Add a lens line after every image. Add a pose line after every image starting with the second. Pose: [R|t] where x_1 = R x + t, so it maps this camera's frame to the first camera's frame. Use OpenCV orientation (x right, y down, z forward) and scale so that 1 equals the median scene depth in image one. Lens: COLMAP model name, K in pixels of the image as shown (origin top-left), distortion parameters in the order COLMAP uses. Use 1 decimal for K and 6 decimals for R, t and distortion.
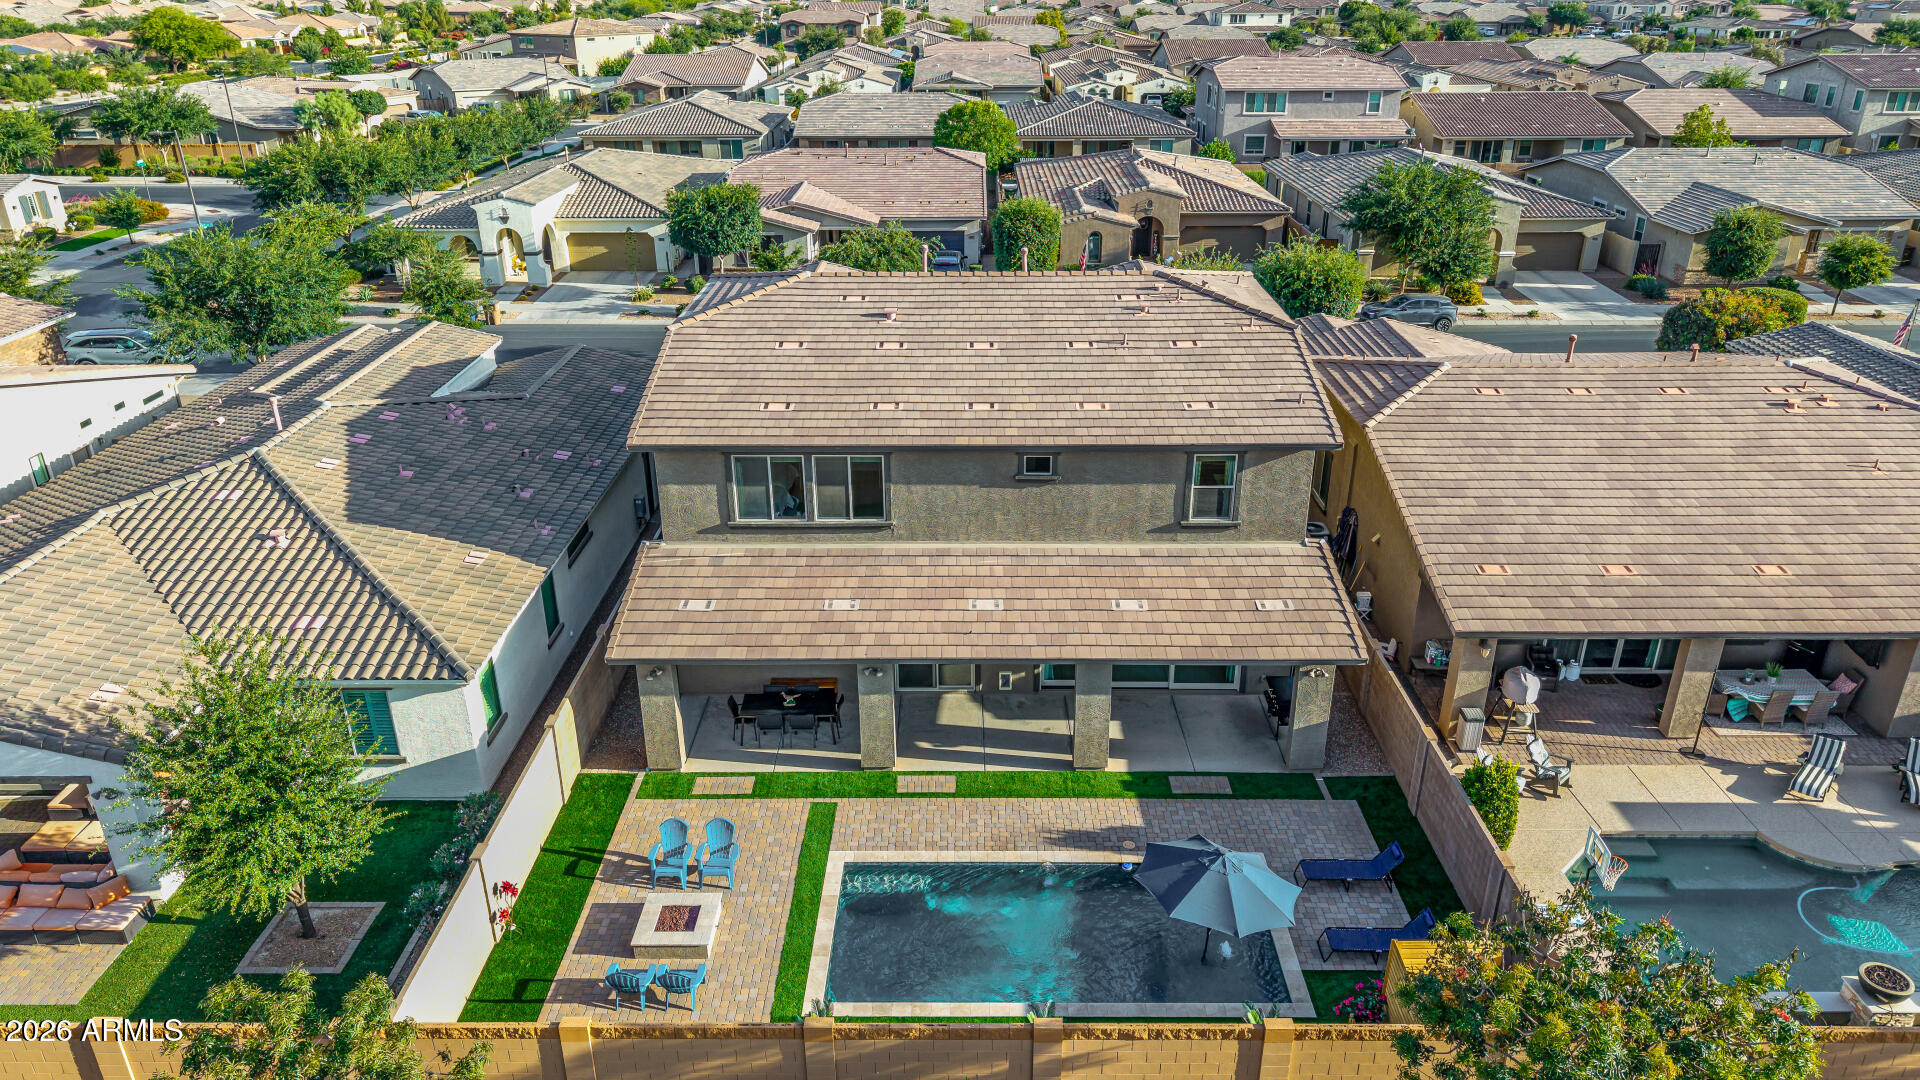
lens RADIAL K [[1282.6, 0, 958.6], [0, 1282.6, 546.7], [0, 0, 1]] dist [0.023553, -0.023549]
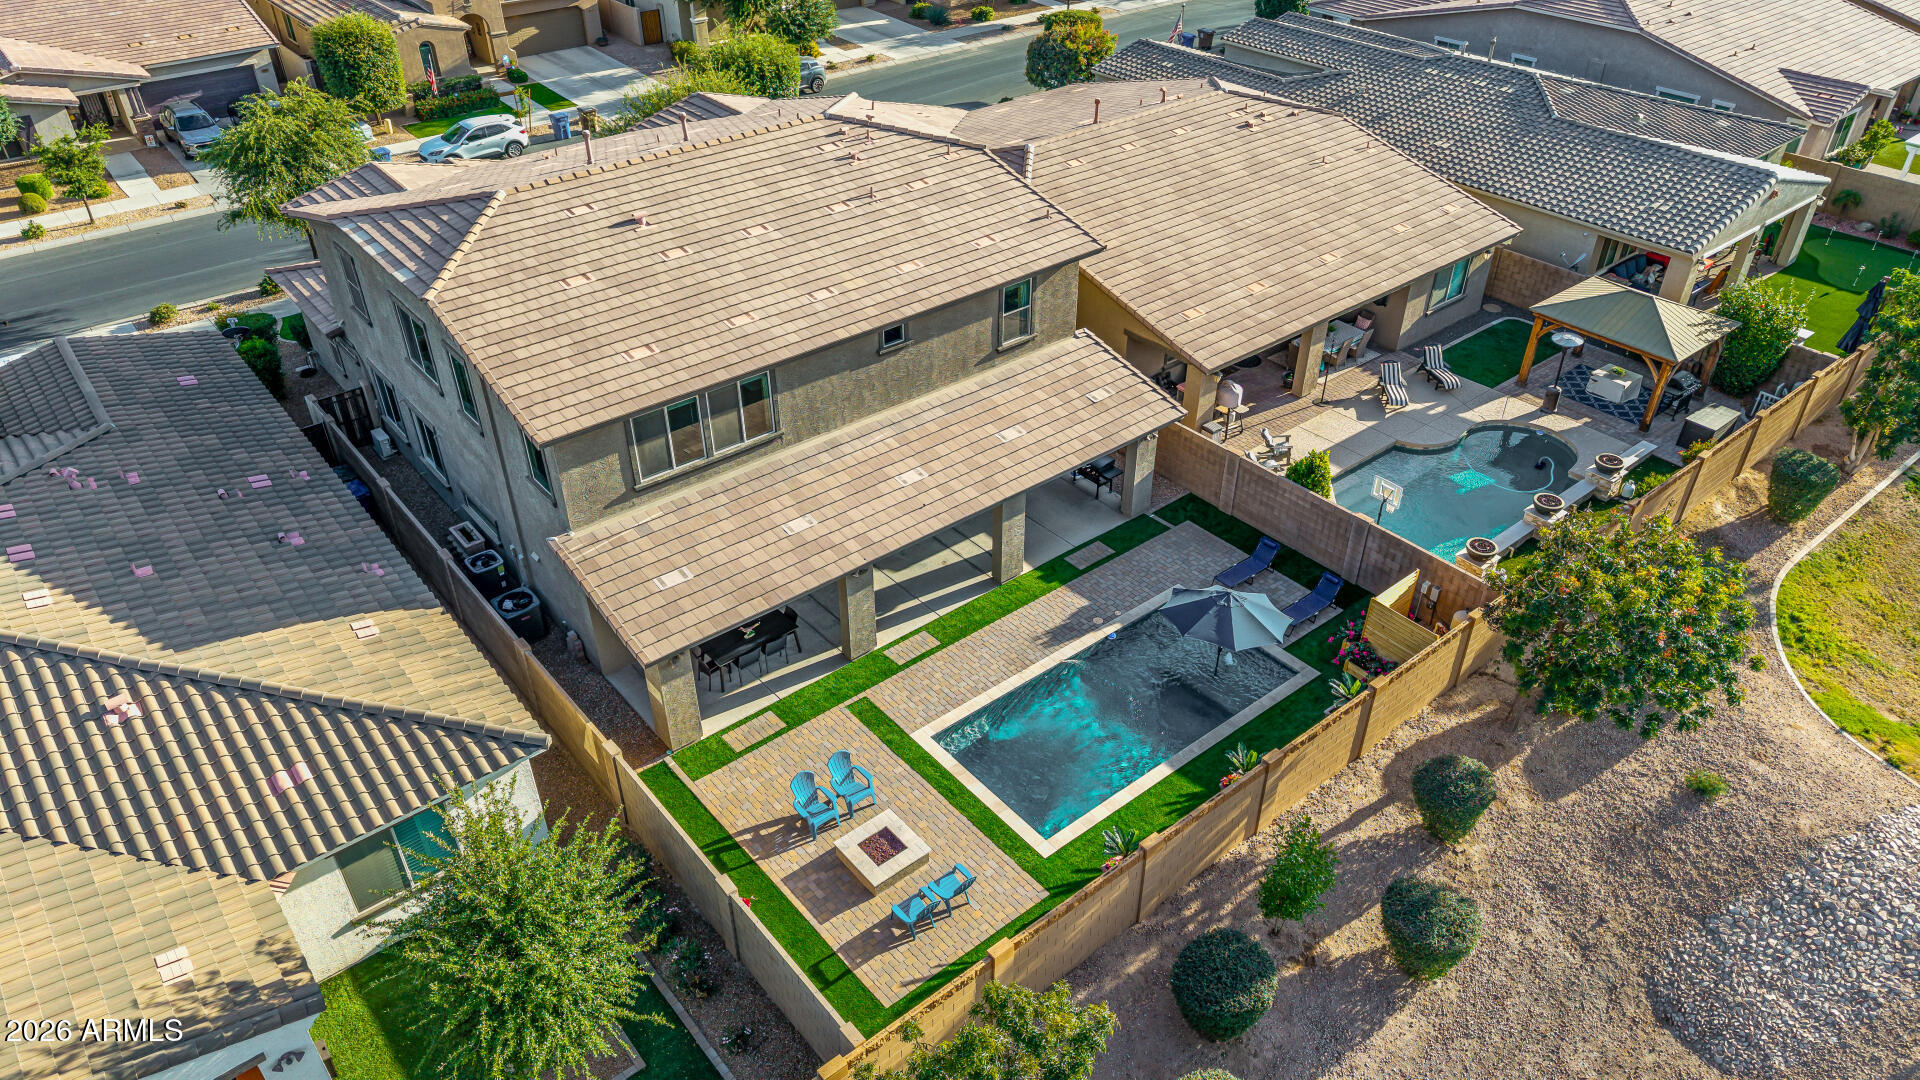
lens RADIAL K [[1282.6, 0, 958.6], [0, 1282.6, 546.7], [0, 0, 1]] dist [0.023553, -0.023549]
pose [[0.767551, -0.370698, 0.522923, -0.508202], [0.259853, 0.925716, 0.274822, -0.176057], [-0.585954, -0.075057, 0.806861, 0.094110]]
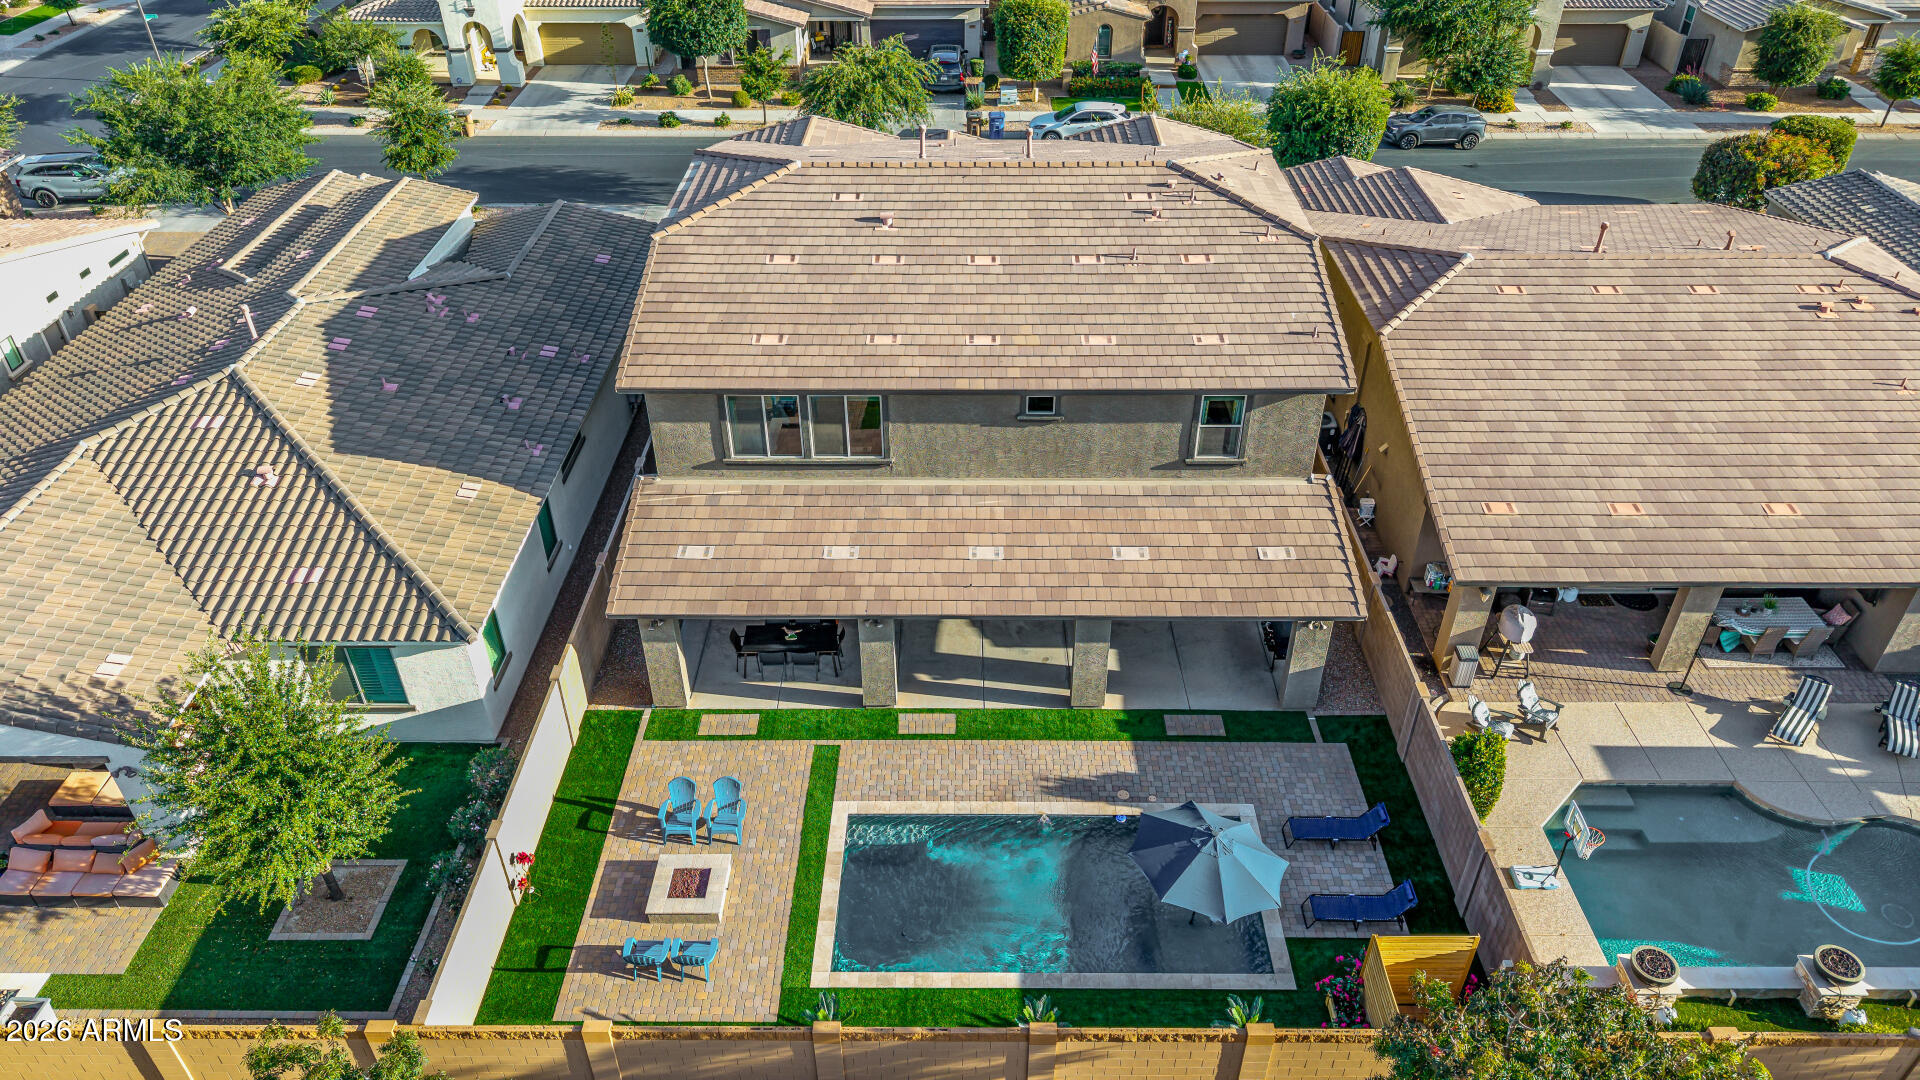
lens RADIAL K [[1282.6, 0, 958.6], [0, 1282.6, 546.7], [0, 0, 1]] dist [0.023553, -0.023549]
pose [[0.999999, 0.000916, 0.001020, -0.001008], [-0.001101, 0.979948, 0.199250, -0.148801], [-0.000817, -0.199251, 0.979948, 0.026052]]
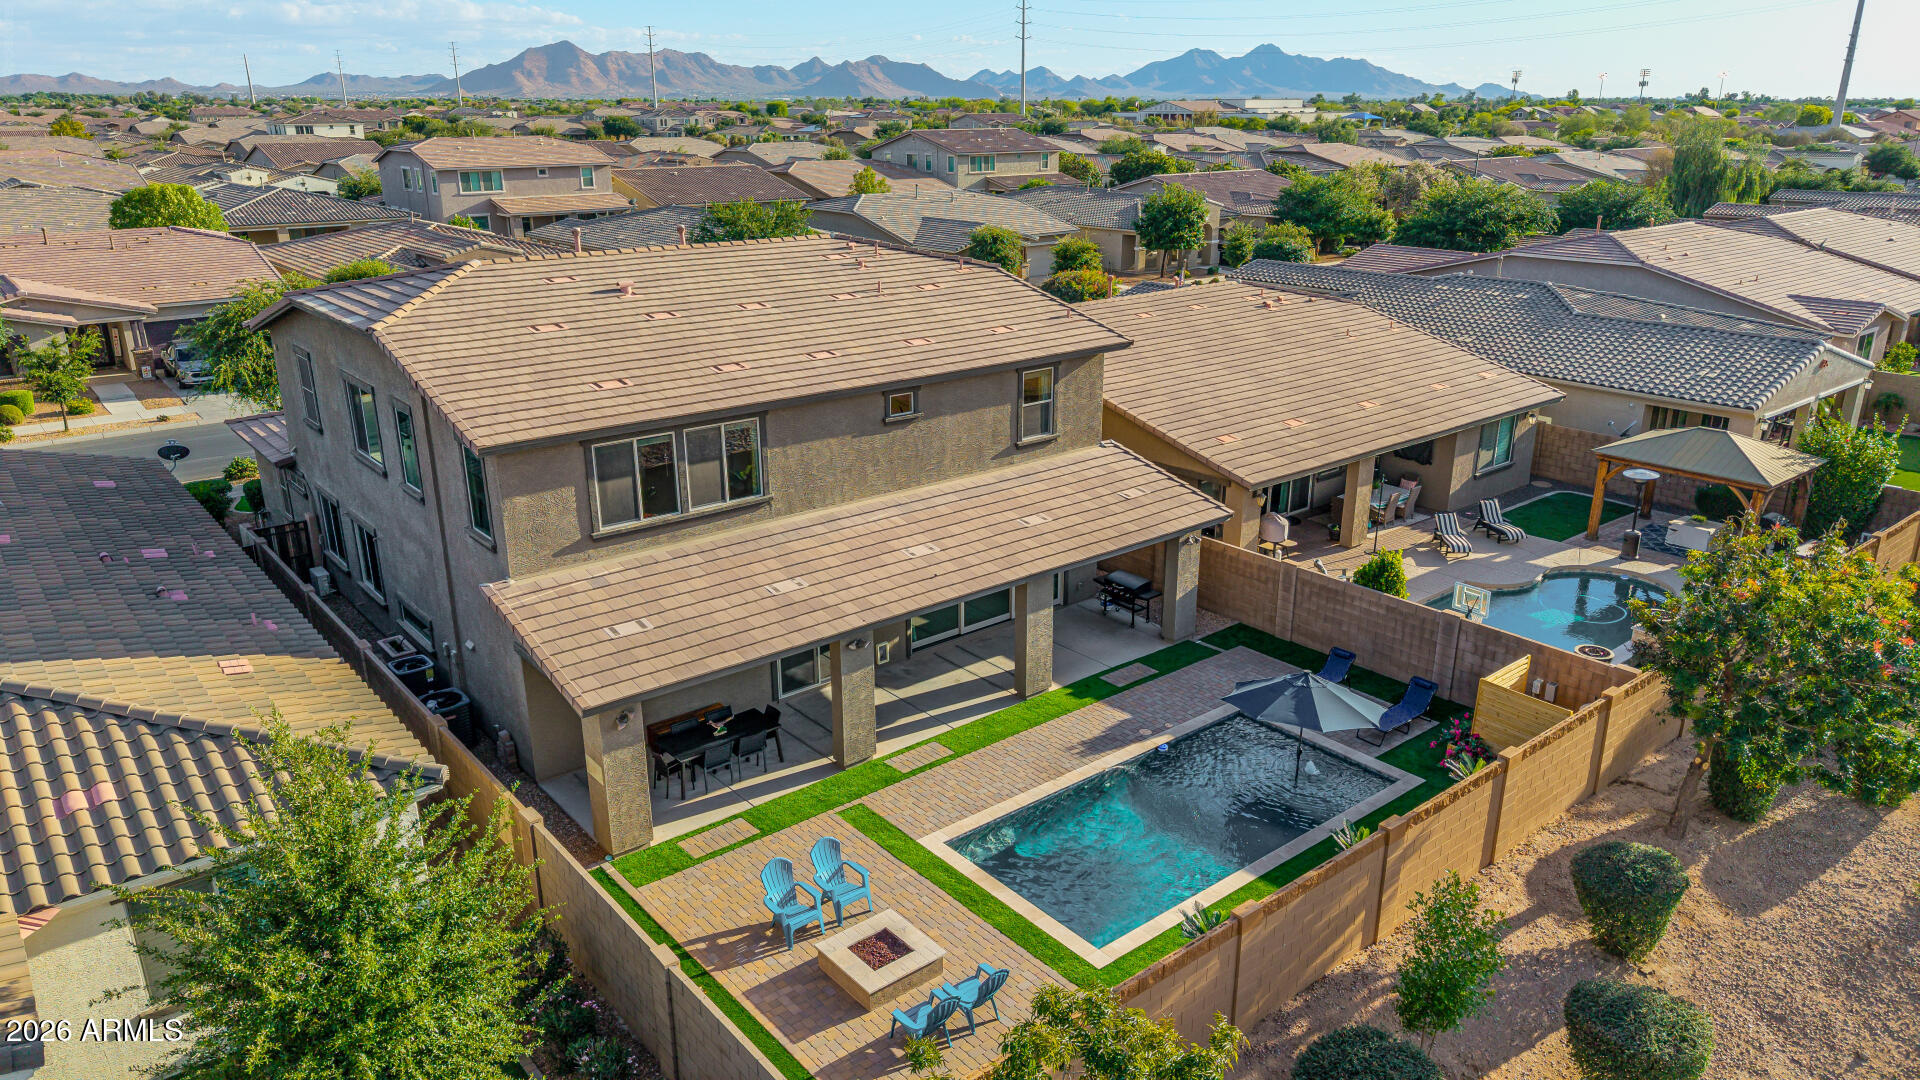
lens RADIAL K [[1282.6, 0, 958.6], [0, 1282.6, 546.7], [0, 0, 1]] dist [0.023553, -0.023549]
pose [[0.767342, -0.208362, 0.606442, -0.490413], [0.260751, 0.965404, 0.001762, 0.046494], [-0.585829, 0.156778, 0.795126, 0.236011]]
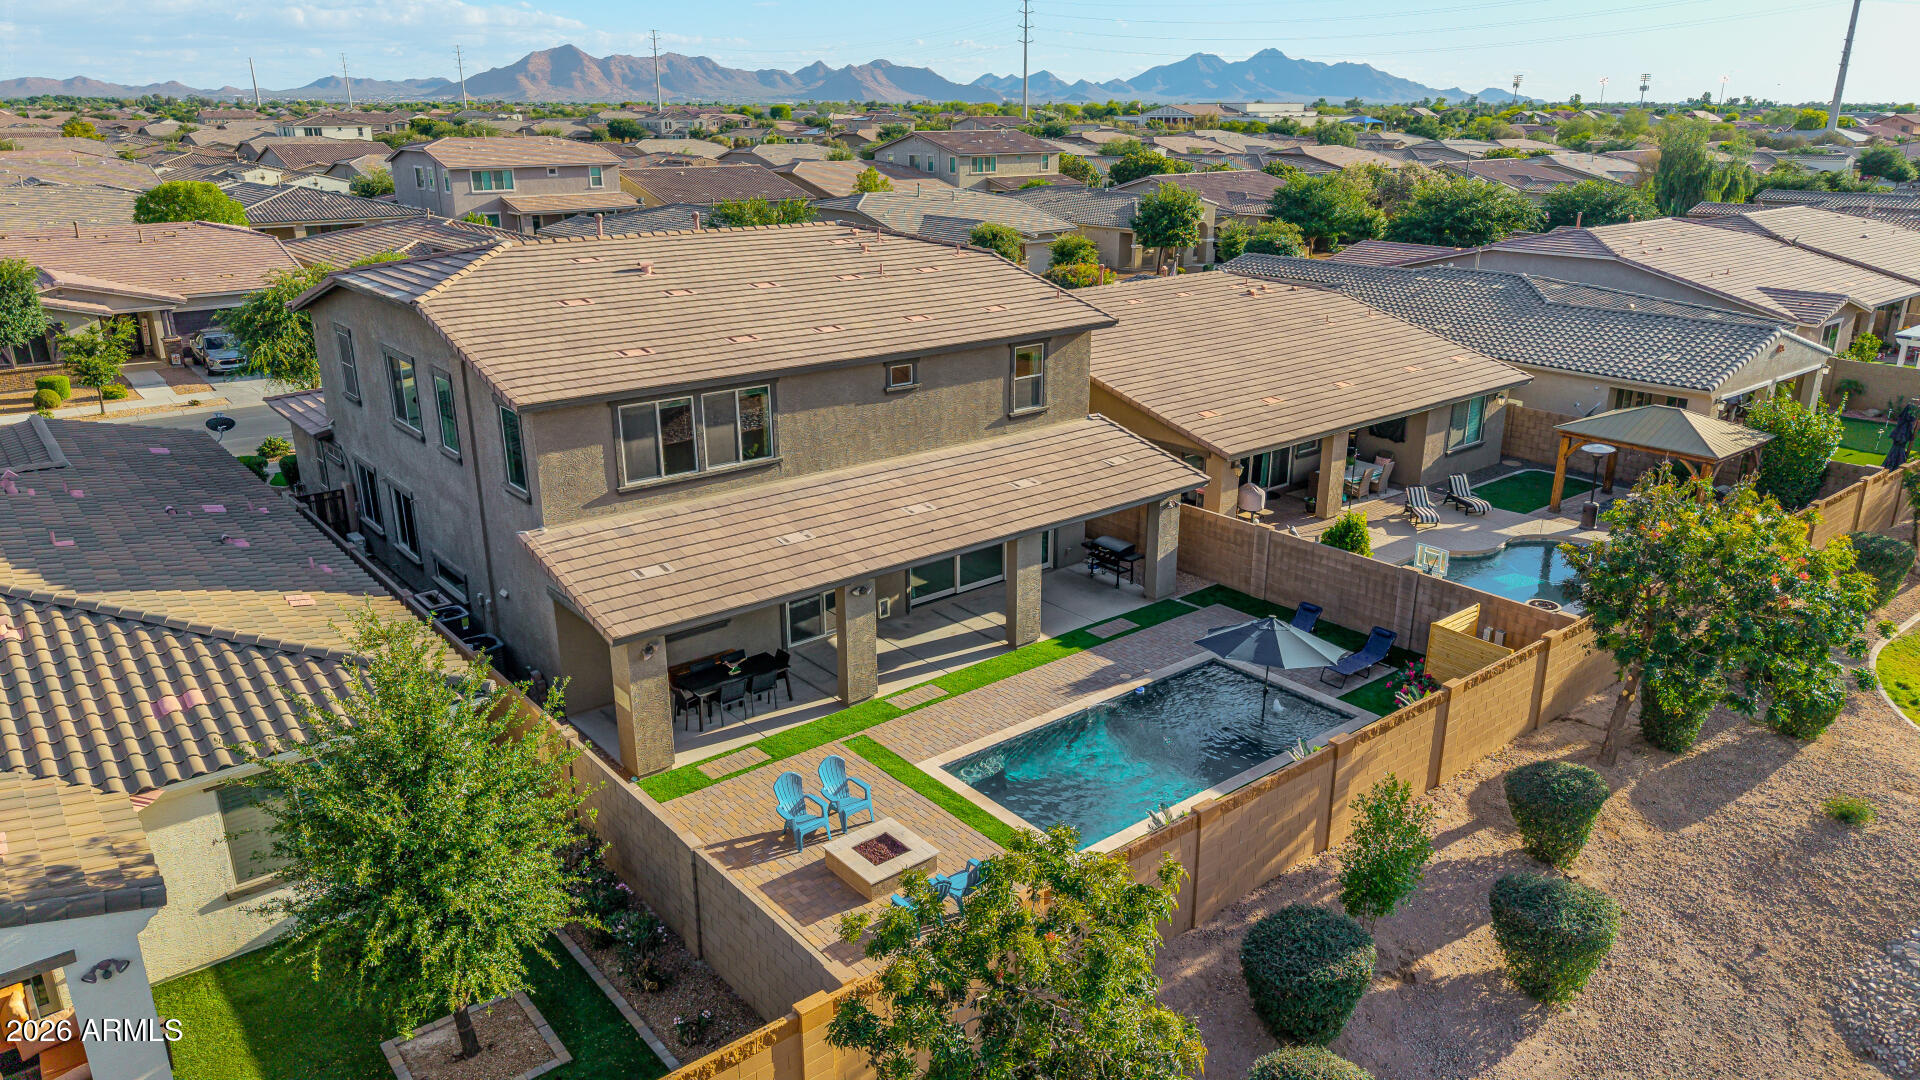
lens RADIAL K [[1280.5, 0, 958.0], [0, 1280.5, 548.2], [0, 0, 1]] dist [0.031426, -0.034496]
pose [[0.769057, -0.205971, 0.605085, -0.537859], [0.258980, 0.965883, -0.000375, 0.080383], [-0.584364, 0.156993, 0.796161, 0.180039]]
